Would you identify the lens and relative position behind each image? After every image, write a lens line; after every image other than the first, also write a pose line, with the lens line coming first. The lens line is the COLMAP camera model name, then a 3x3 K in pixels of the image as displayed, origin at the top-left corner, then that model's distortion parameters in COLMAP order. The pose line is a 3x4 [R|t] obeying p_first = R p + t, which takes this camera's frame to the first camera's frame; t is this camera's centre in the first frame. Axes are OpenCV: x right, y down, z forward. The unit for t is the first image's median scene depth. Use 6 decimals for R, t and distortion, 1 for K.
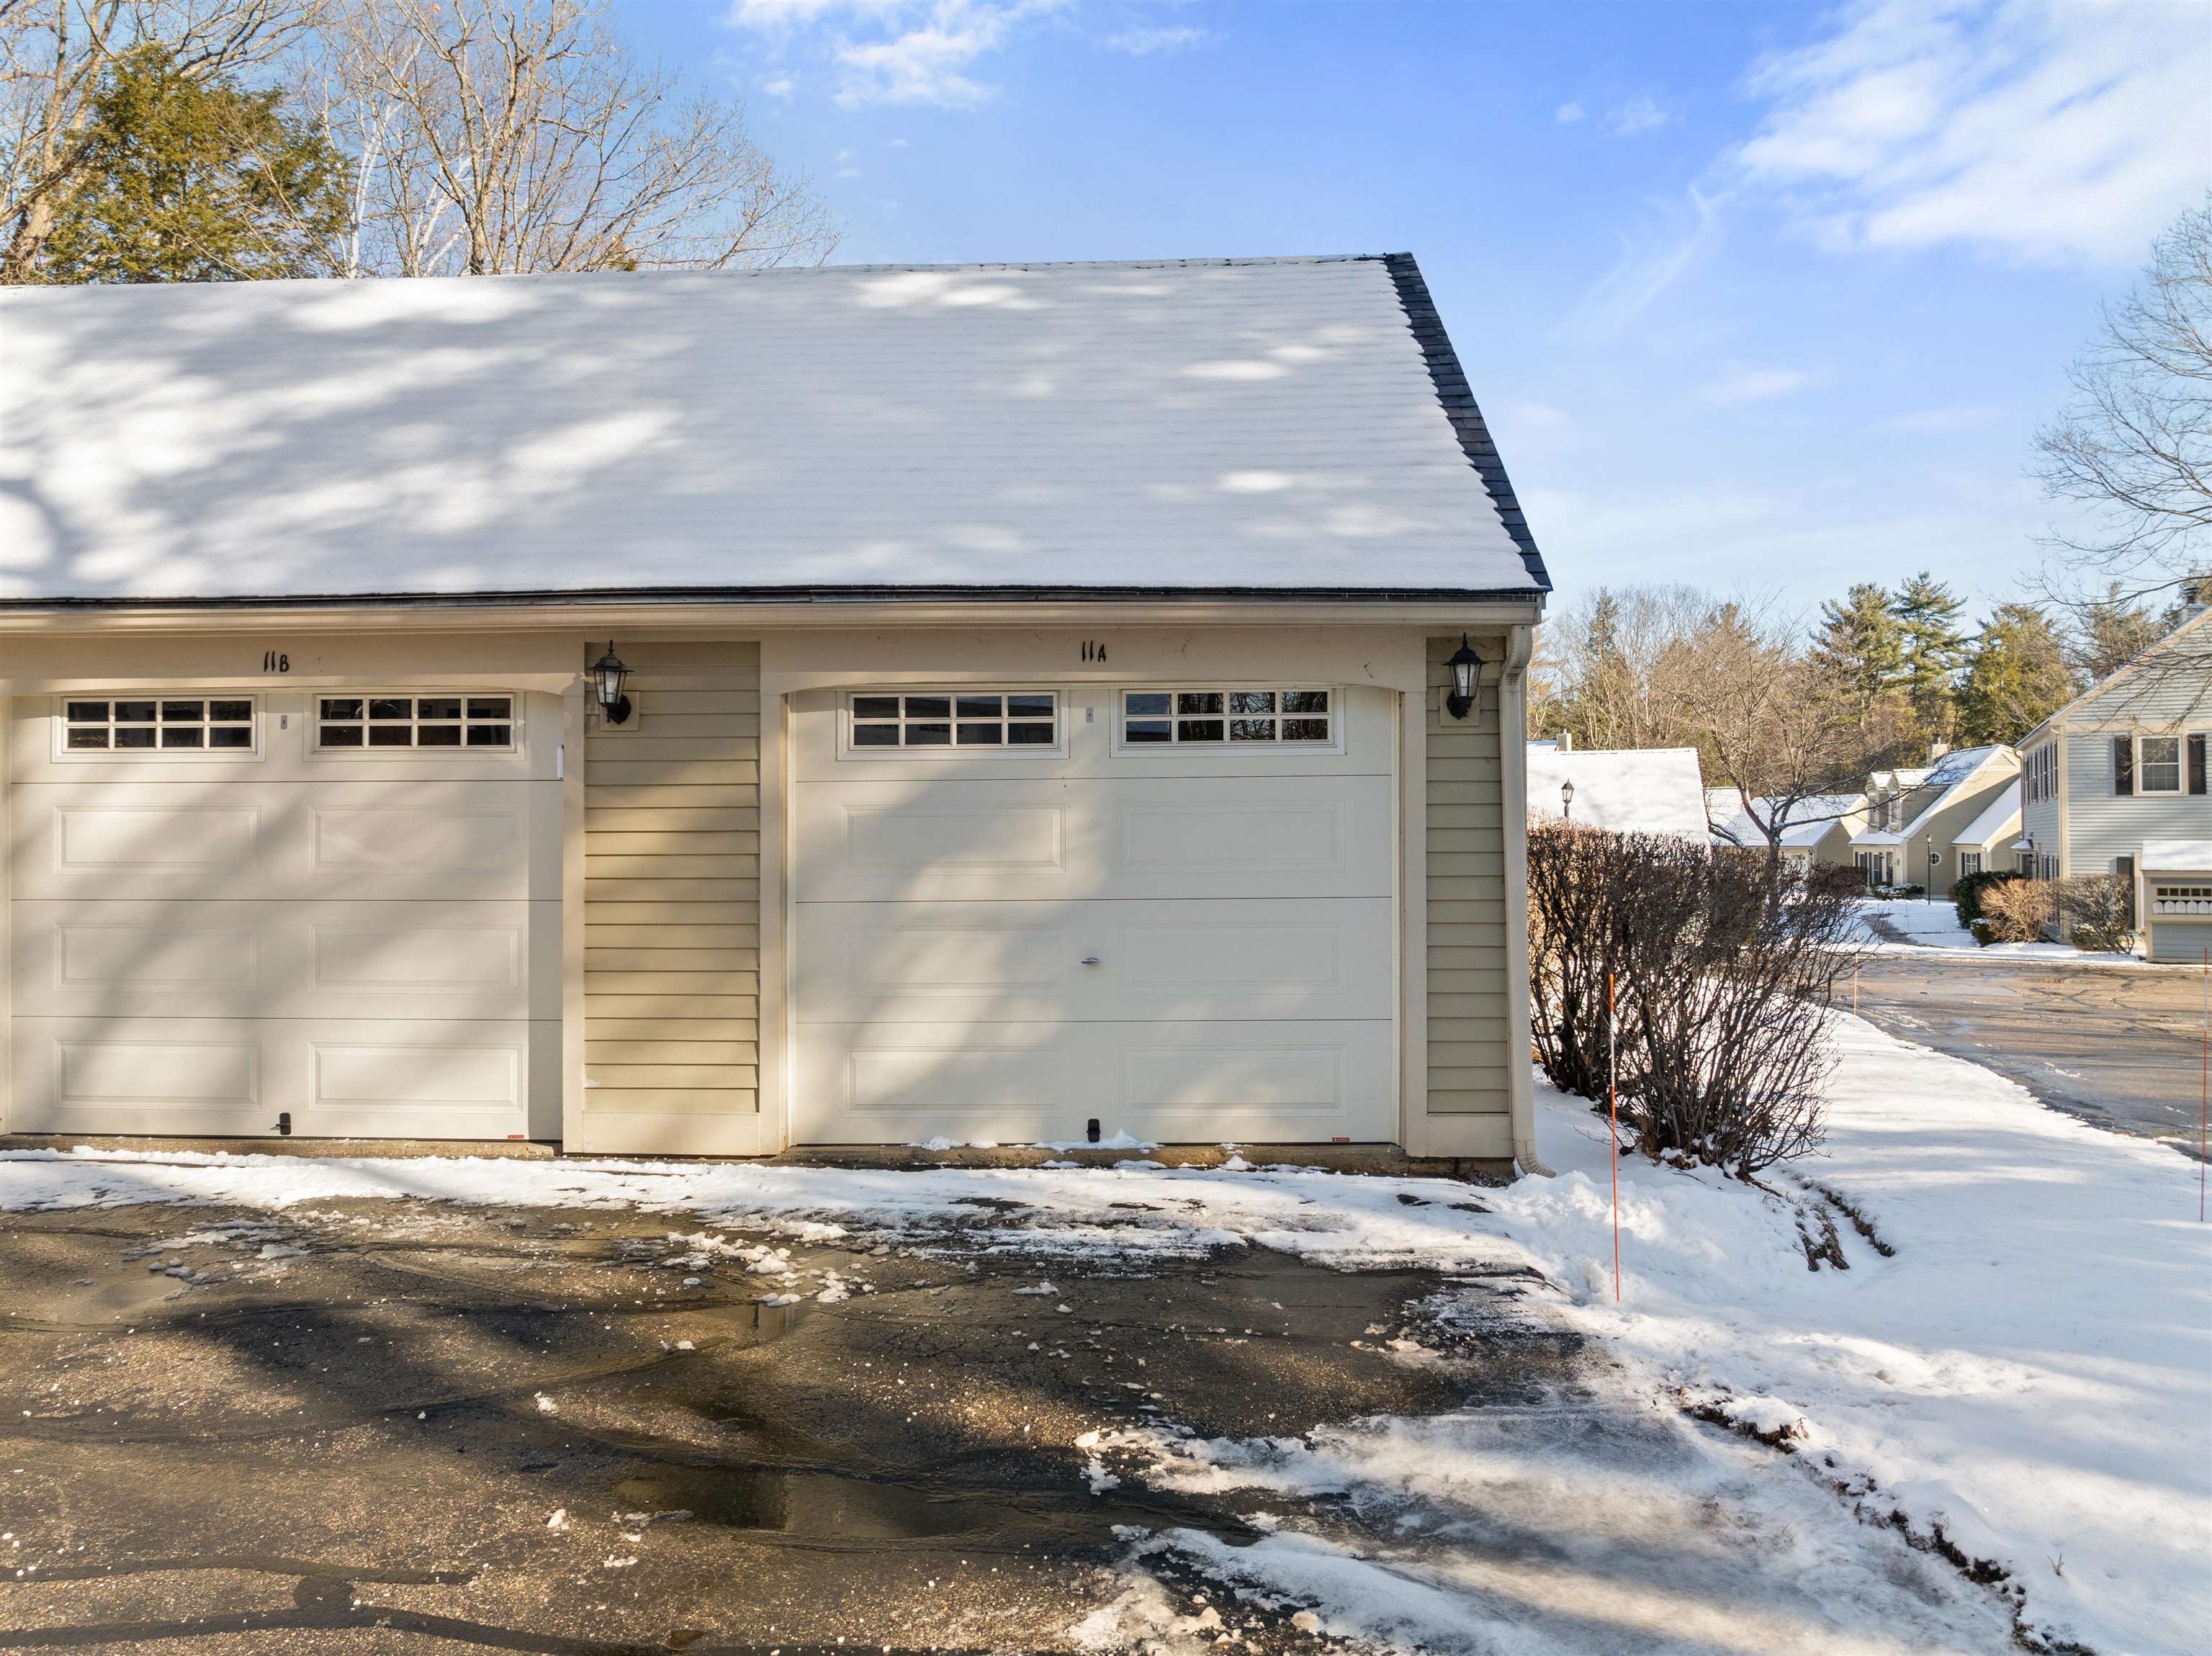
lens RADIAL K [[1565.0, 0, 1104.8], [0, 1565.0, 786.1], [0, 0, 1]] dist [-0.024134, -0.003547]
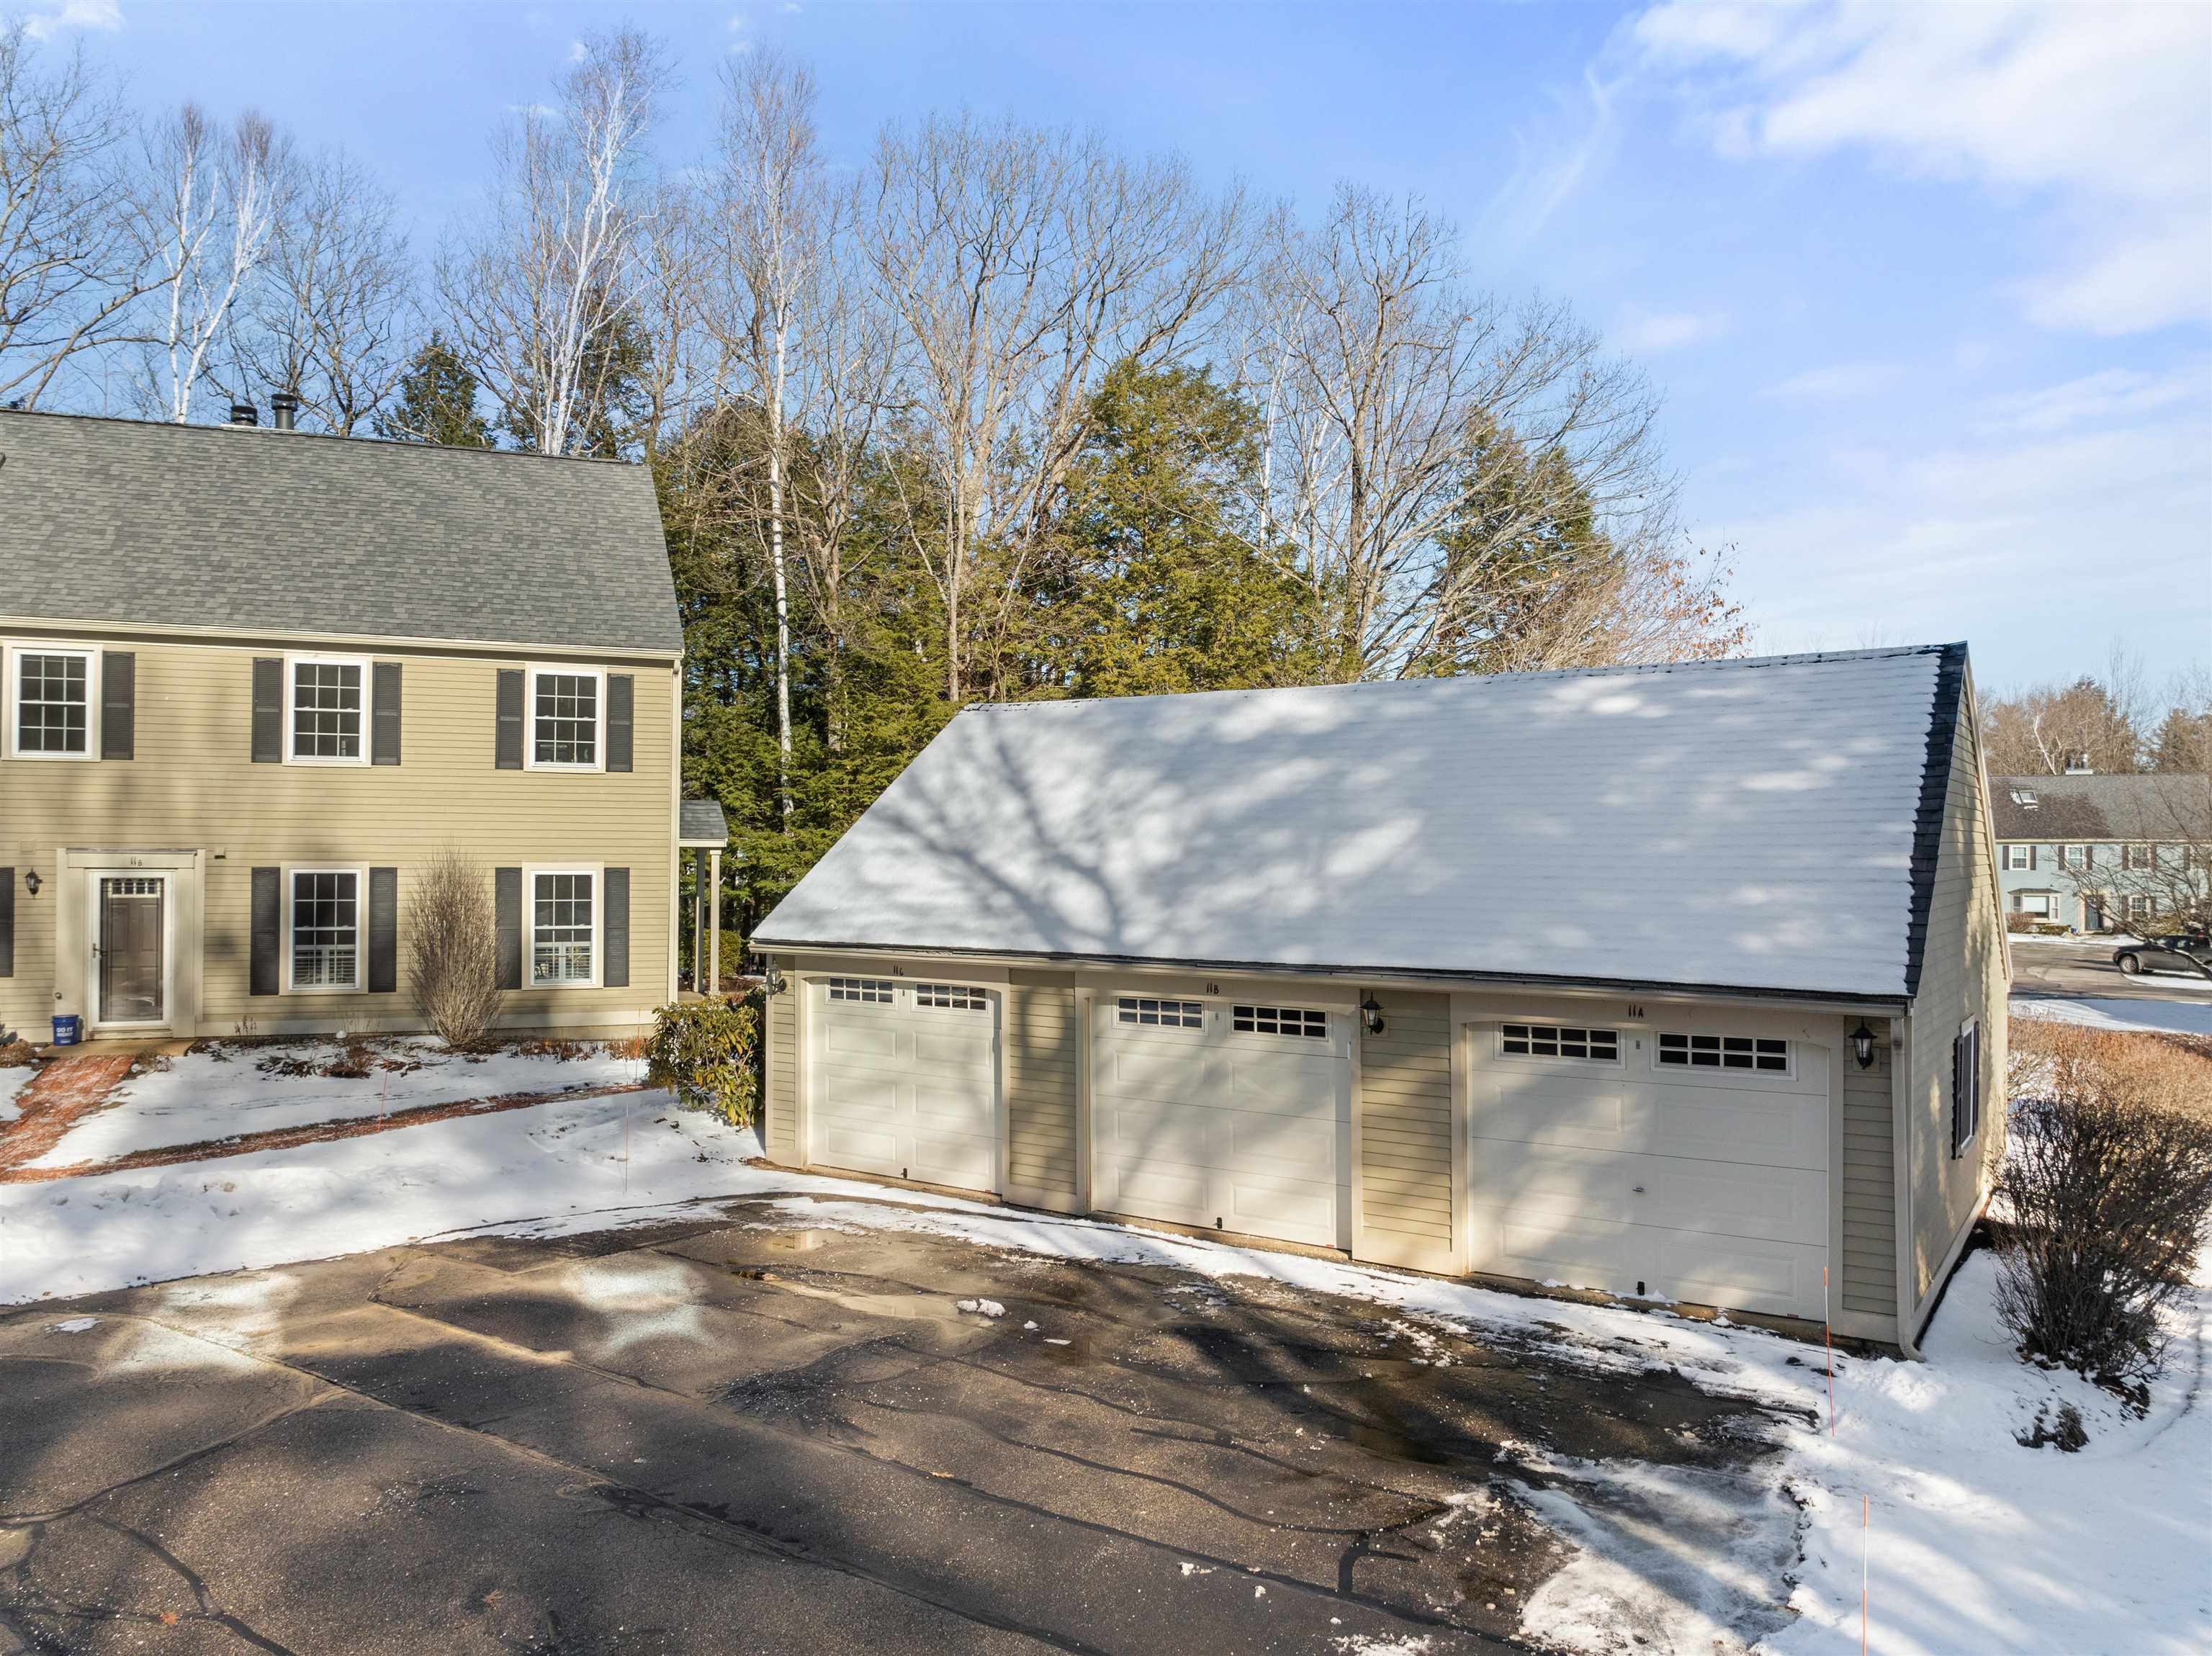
lens RADIAL K [[1557.4, 0, 1106.0], [0, 1557.4, 828.0], [0, 0, 1]] dist [-0.056461, 0.030124]
pose [[0.844103, -0.006546, -0.536141, 0.420928], [0.015659, 0.999800, 0.012446, -0.323455], [0.535952, -0.018901, 0.844037, -0.749570]]
